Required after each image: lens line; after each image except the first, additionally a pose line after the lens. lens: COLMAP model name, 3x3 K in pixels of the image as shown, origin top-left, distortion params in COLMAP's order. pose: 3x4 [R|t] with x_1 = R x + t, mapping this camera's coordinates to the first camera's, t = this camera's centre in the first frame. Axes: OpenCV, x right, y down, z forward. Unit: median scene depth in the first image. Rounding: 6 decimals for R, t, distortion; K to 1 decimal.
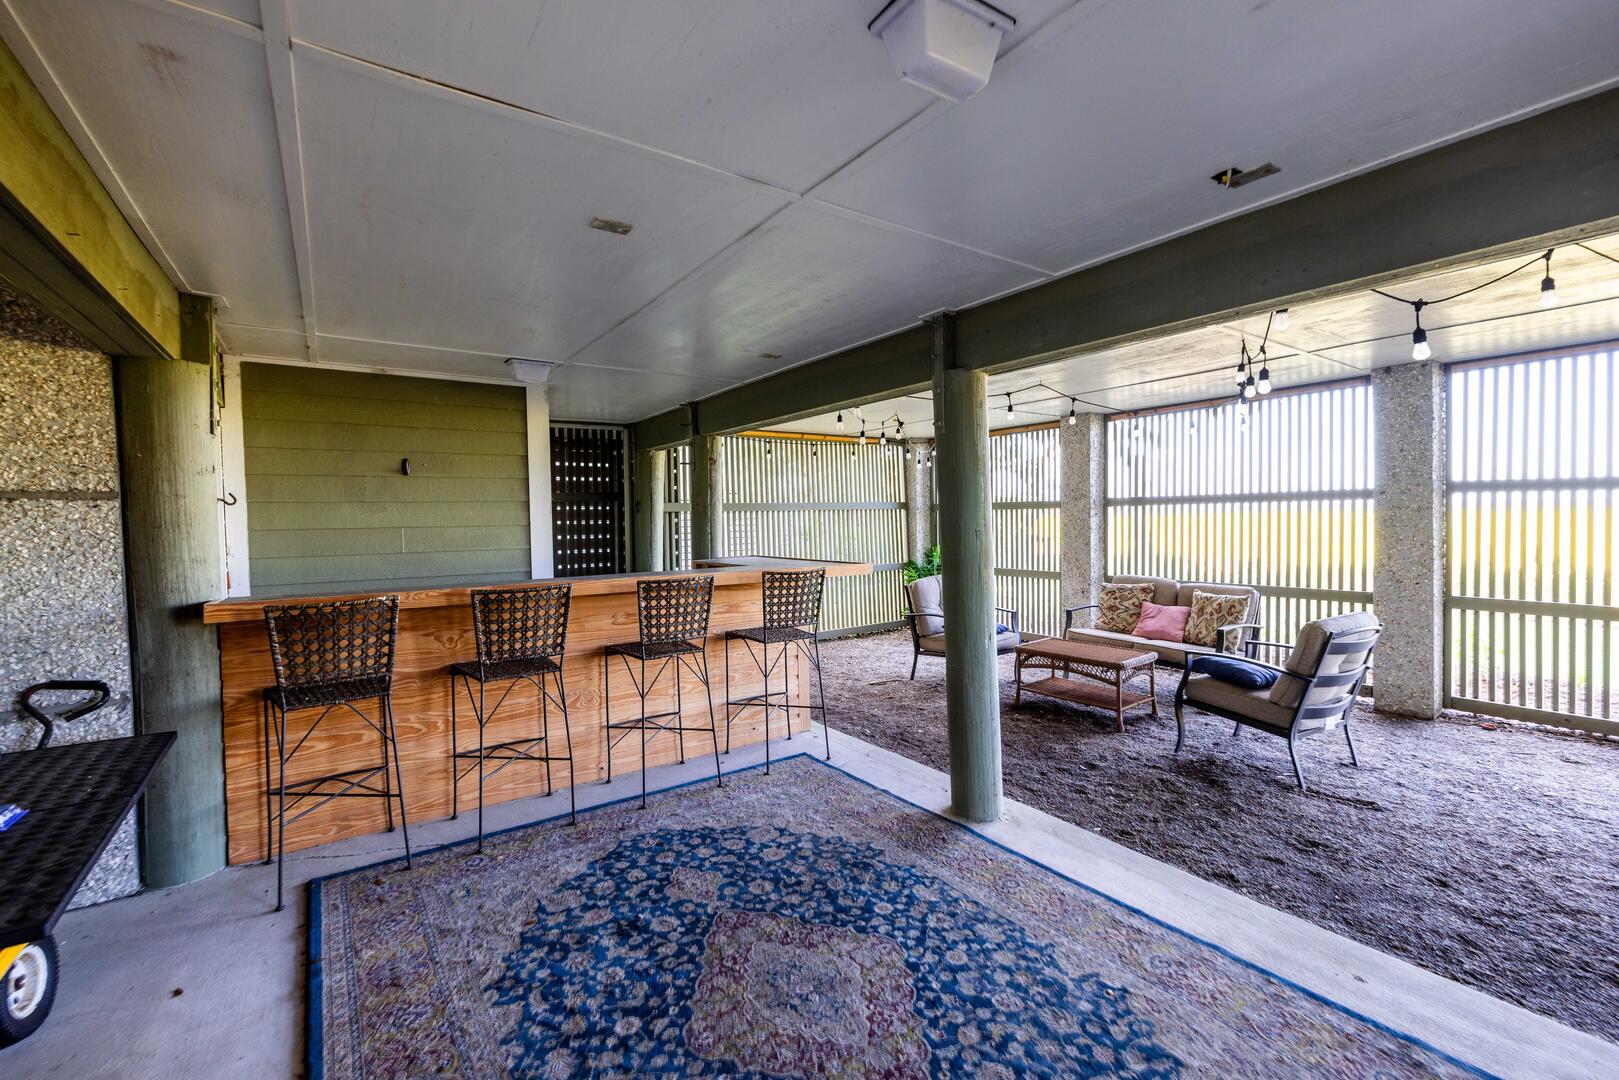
lens RADIAL K [[670.9, 0, 809.5], [0, 670.9, 540.0], [0, 0, 1]] dist [-0.000173, -0.000416]
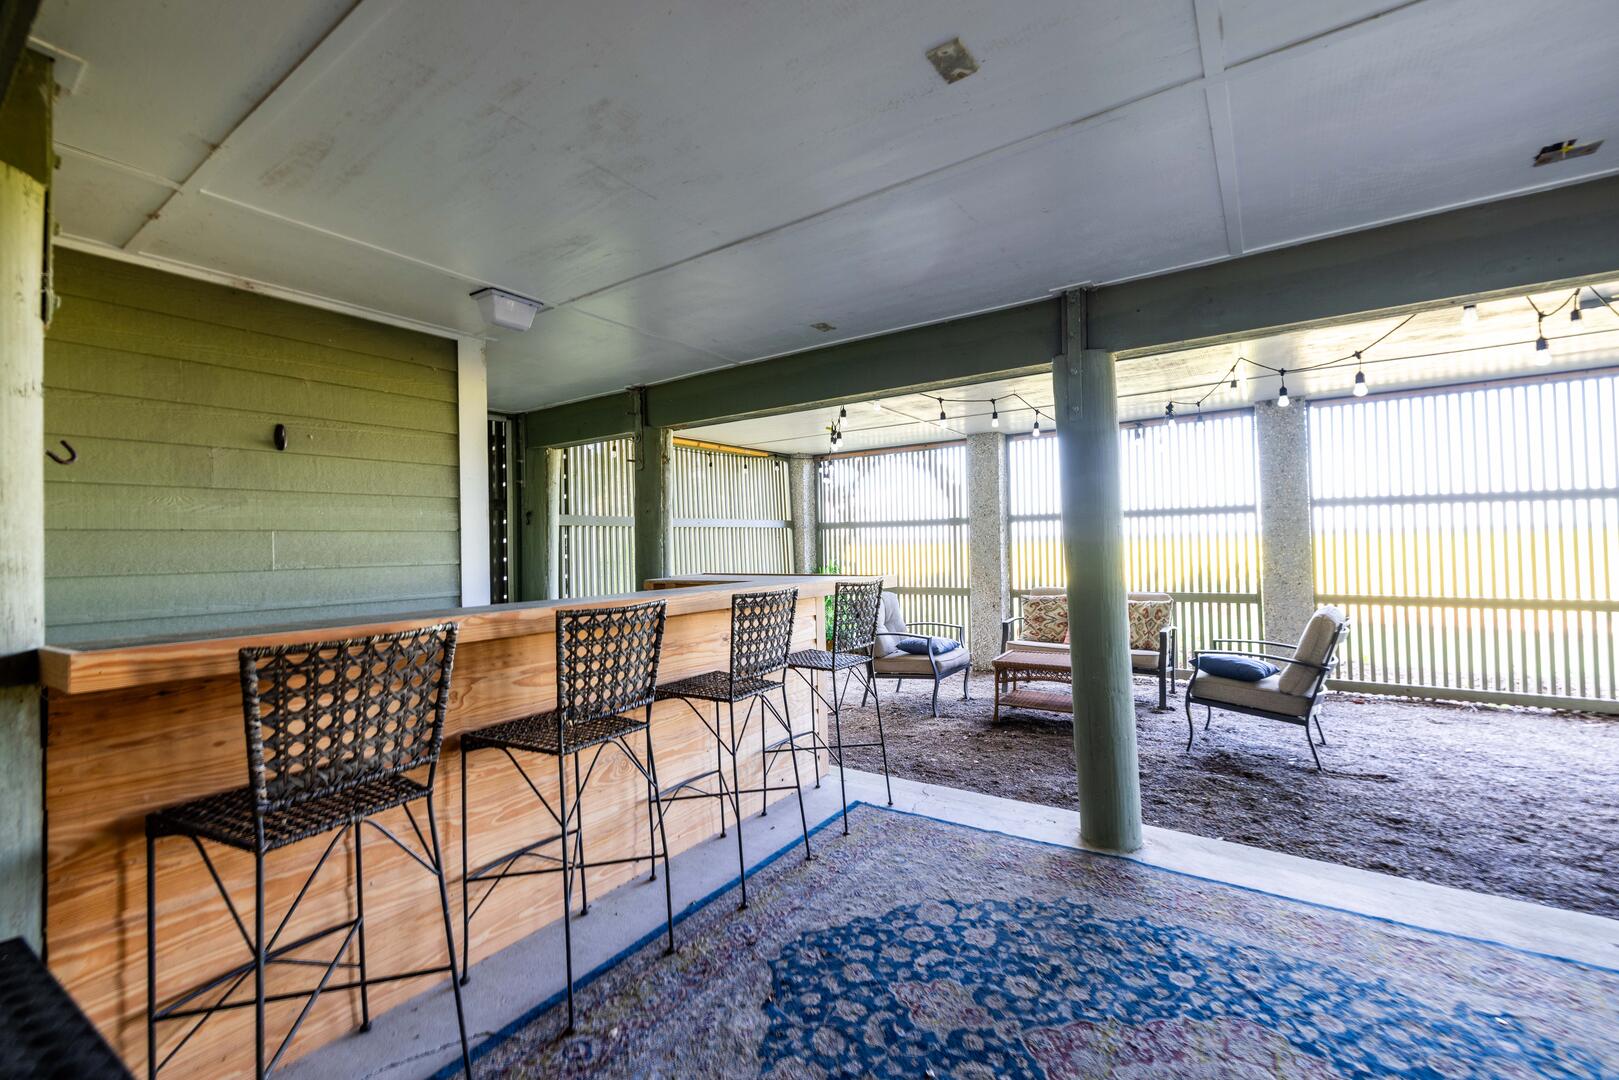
lens RADIAL K [[670.9, 0, 809.5], [0, 670.9, 540.0], [0, 0, 1]] dist [-0.000173, -0.000416]
pose [[0.937348, -0.001649, 0.348390, -0.349055], [0.018026, 0.998879, -0.043771, 0.027601], [-0.347928, 0.047309, 0.936327, 0.220332]]
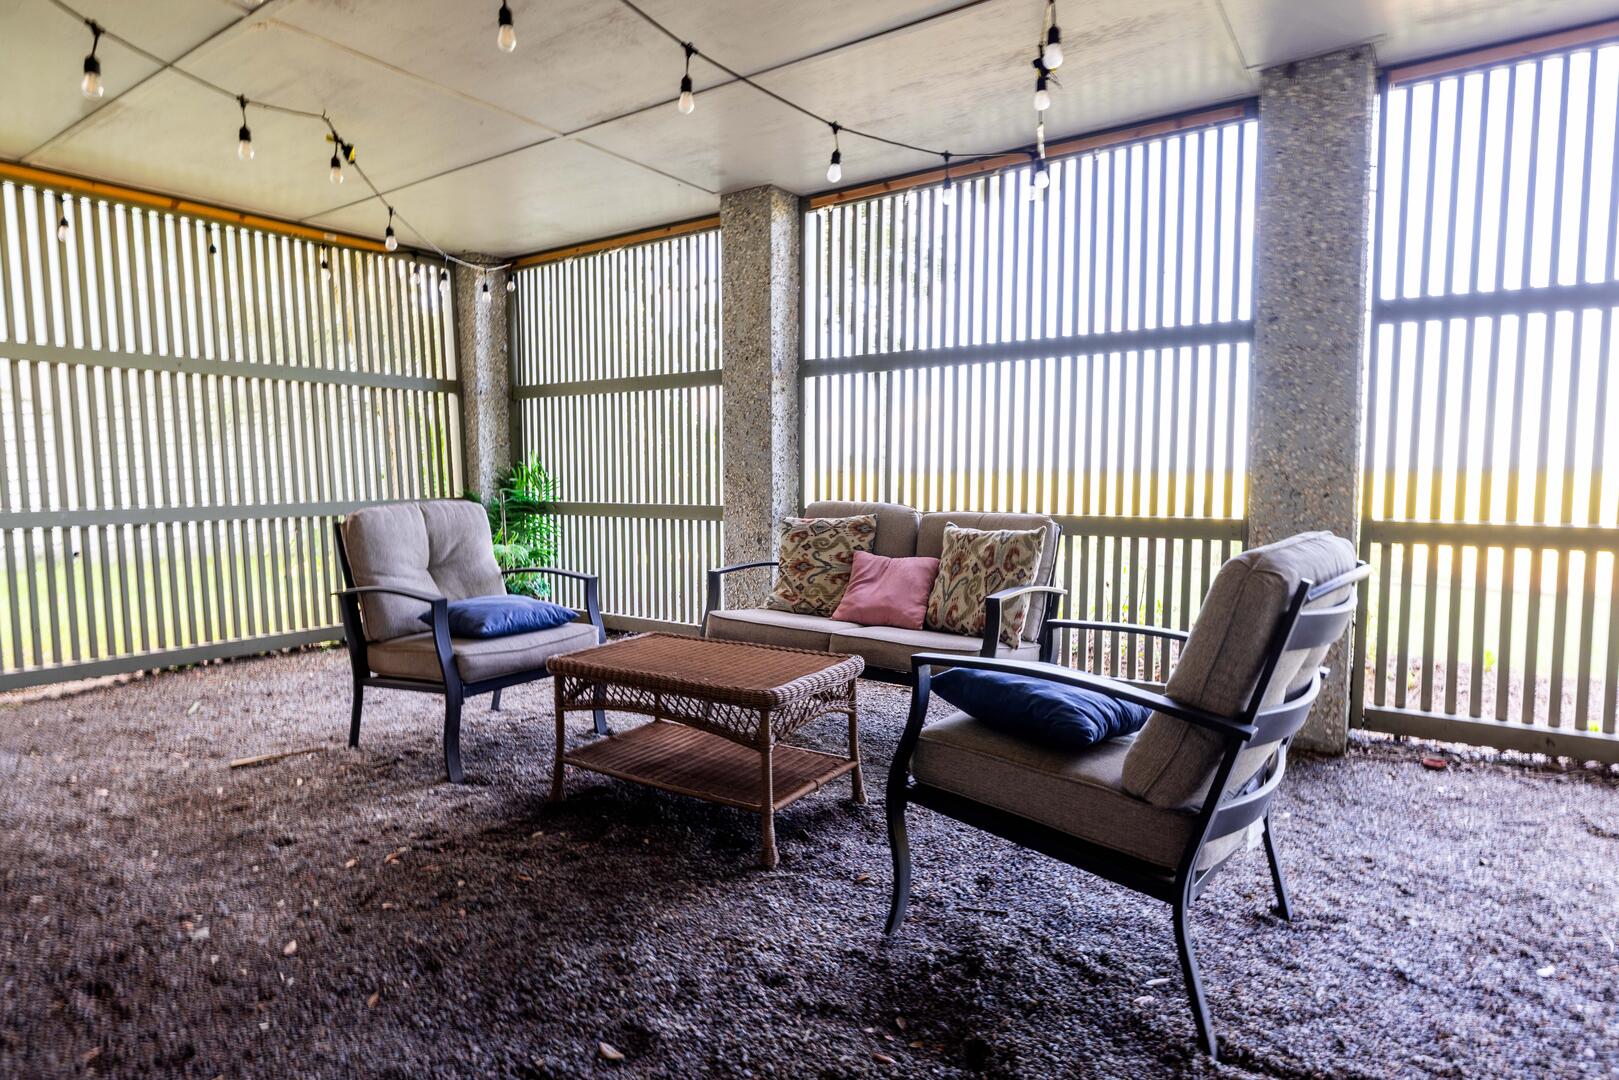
lens RADIAL K [[886.7, 0, 806.3], [0, 886.7, 549.4], [0, 0, 1]] dist [-0.000207, -0.000951]
pose [[0.938487, -0.013989, 0.345030, 0.336191], [-0.002987, 0.998813, 0.048621, 0.083981], [-0.345300, -0.046660, 0.937332, 0.564702]]
